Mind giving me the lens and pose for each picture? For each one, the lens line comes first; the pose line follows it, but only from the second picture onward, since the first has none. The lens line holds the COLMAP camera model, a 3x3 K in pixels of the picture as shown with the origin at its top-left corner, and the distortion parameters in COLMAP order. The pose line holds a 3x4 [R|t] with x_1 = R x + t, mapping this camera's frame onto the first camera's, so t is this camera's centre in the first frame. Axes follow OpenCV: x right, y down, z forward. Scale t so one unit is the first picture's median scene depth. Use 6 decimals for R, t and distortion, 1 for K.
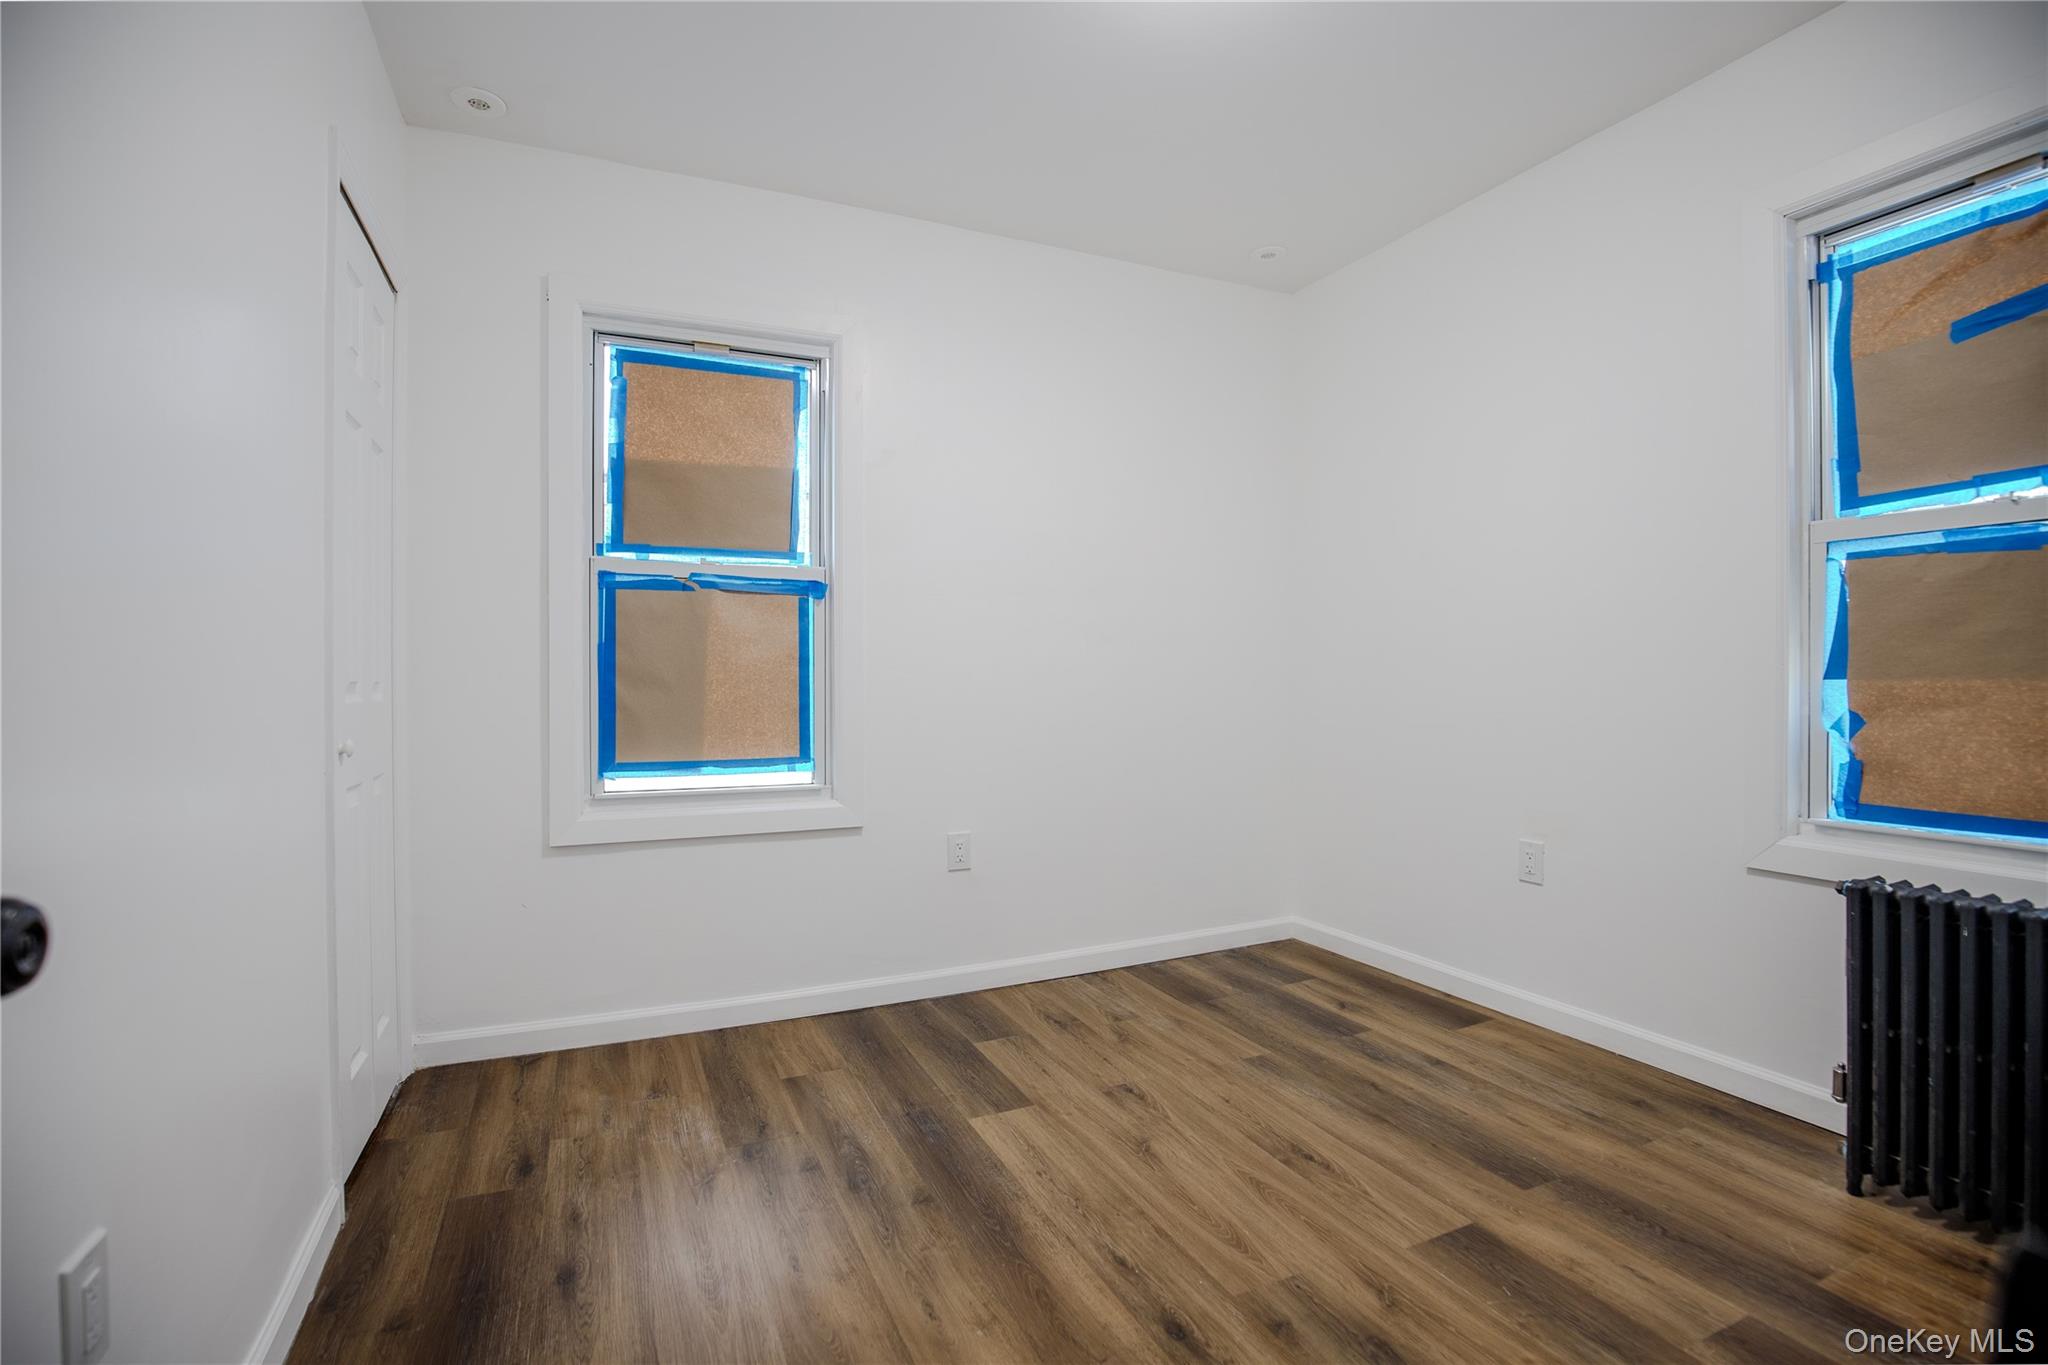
lens RADIAL K [[936.9, 0, 1018.1], [0, 936.9, 684.3], [0, 0, 1]] dist [0.013049, -0.000482]
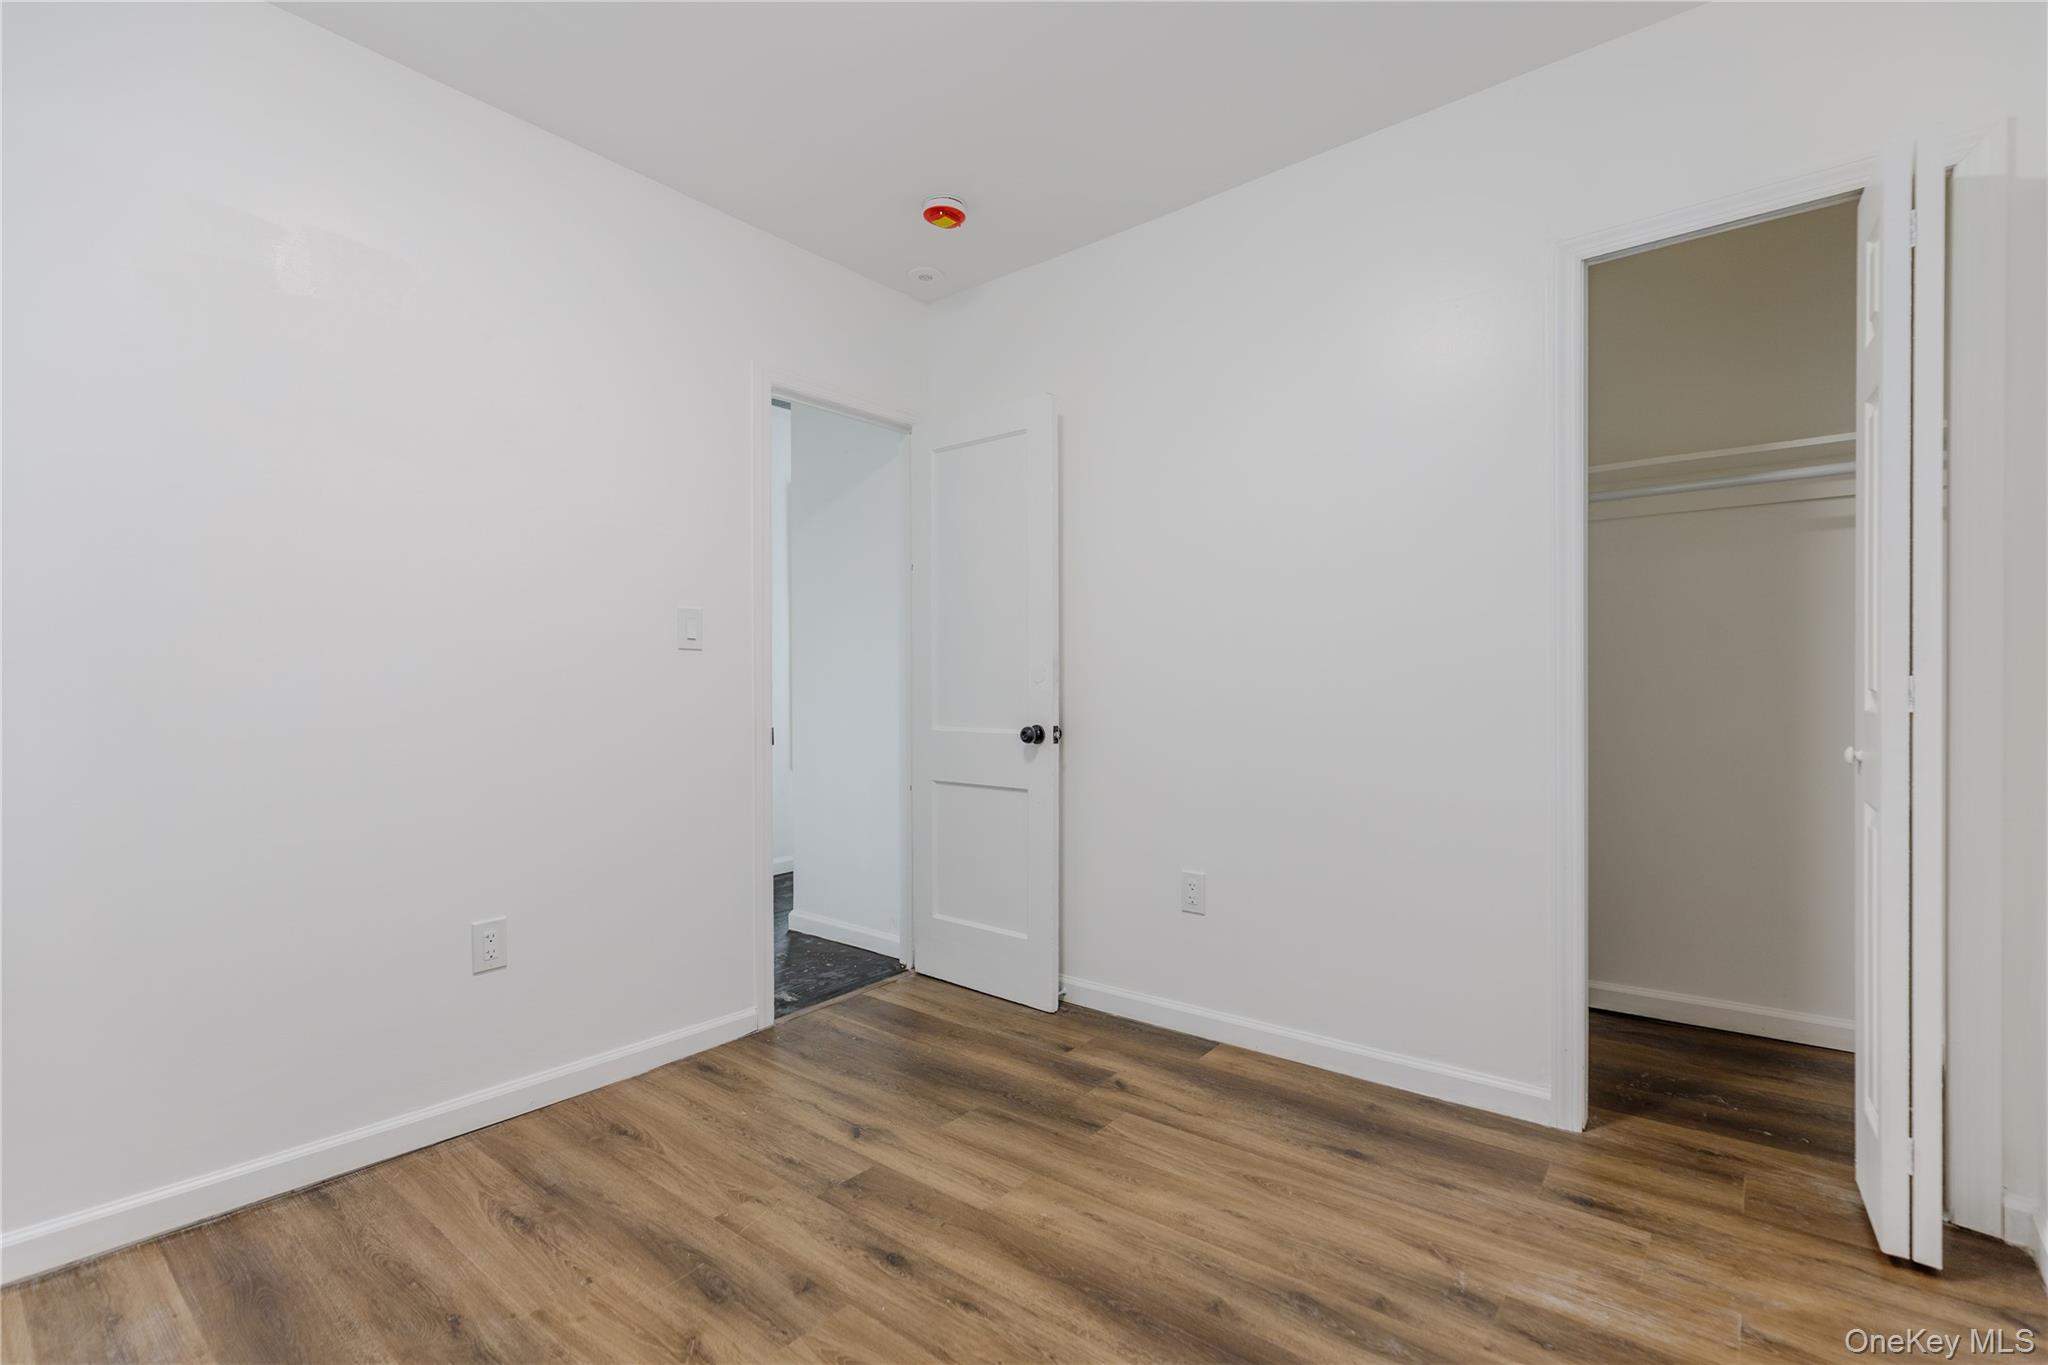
lens RADIAL K [[936.9, 0, 1018.1], [0, 936.9, 684.3], [0, 0, 1]] dist [0.013049, -0.000482]
pose [[-0.892381, 0.002691, -0.451275, 0.502357], [0.003679, 0.999992, -0.001313, -0.014305], [0.451268, -0.002833, -0.892384, 1.912183]]
